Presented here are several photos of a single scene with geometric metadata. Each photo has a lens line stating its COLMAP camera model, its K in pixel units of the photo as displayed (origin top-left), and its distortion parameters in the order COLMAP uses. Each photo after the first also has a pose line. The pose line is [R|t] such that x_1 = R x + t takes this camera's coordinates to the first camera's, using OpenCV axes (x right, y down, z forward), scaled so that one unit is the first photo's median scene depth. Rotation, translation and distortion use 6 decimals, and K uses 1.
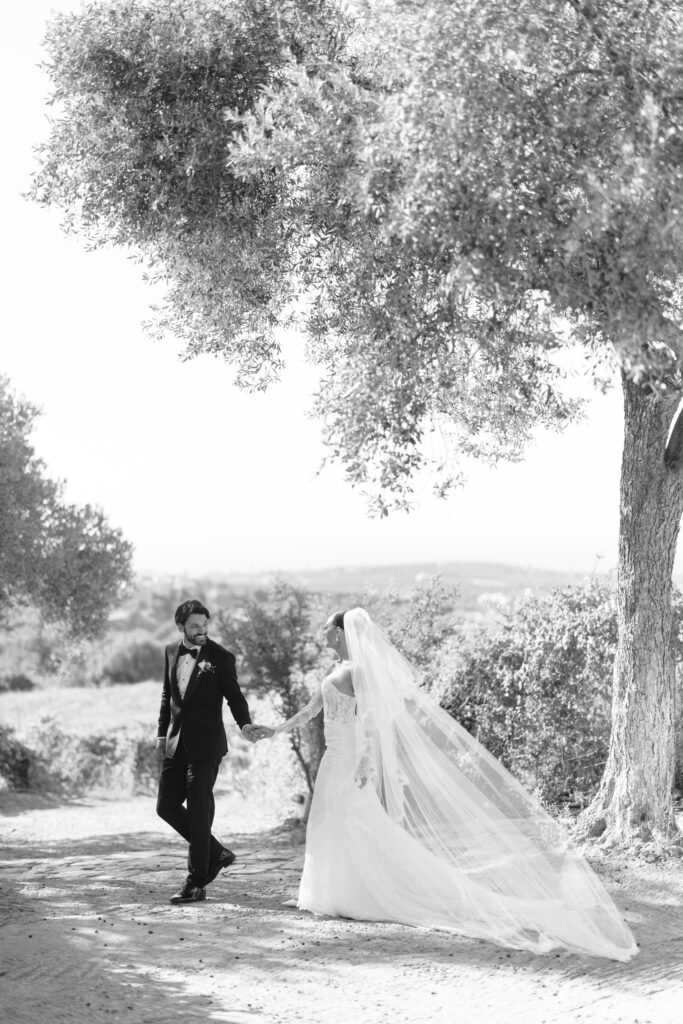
lens RADIAL K [[1555.4, 0, 341.5], [0, 1555.4, 512.0], [0, 0, 1]] dist [0.010337, -0.023379]
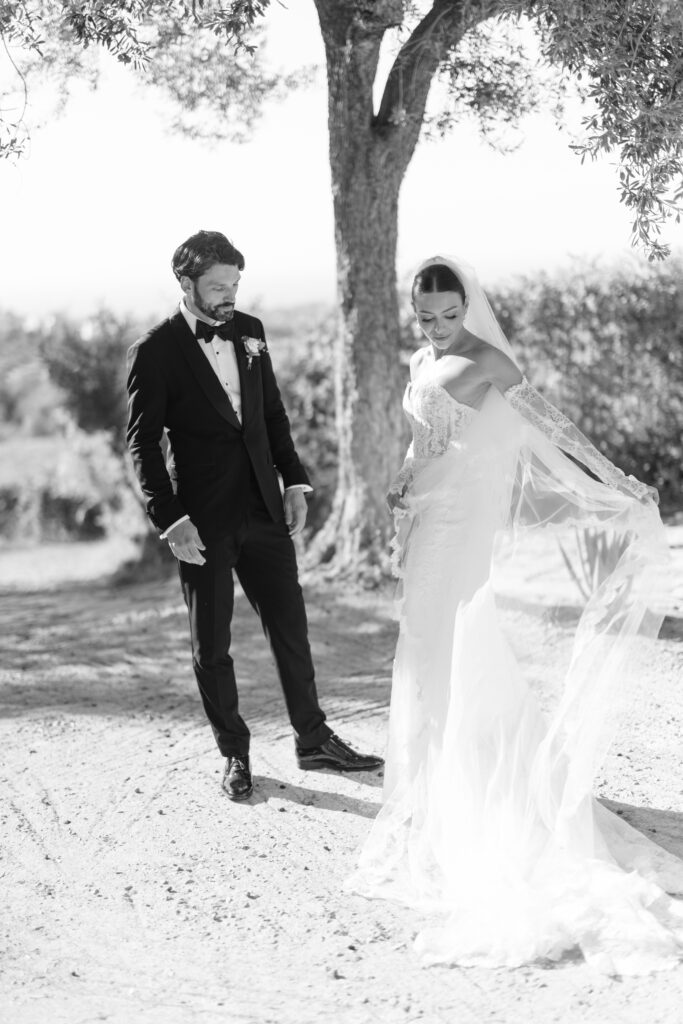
lens RADIAL K [[1555.4, 0, 341.5], [0, 1555.4, 512.0], [0, 0, 1]] dist [0.010337, -0.023379]
pose [[0.998906, -0.046763, 0.000265, 0.176346], [0.046065, 0.984930, 0.166708, 0.031169], [-0.008056, -0.166514, 0.986006, 0.124380]]
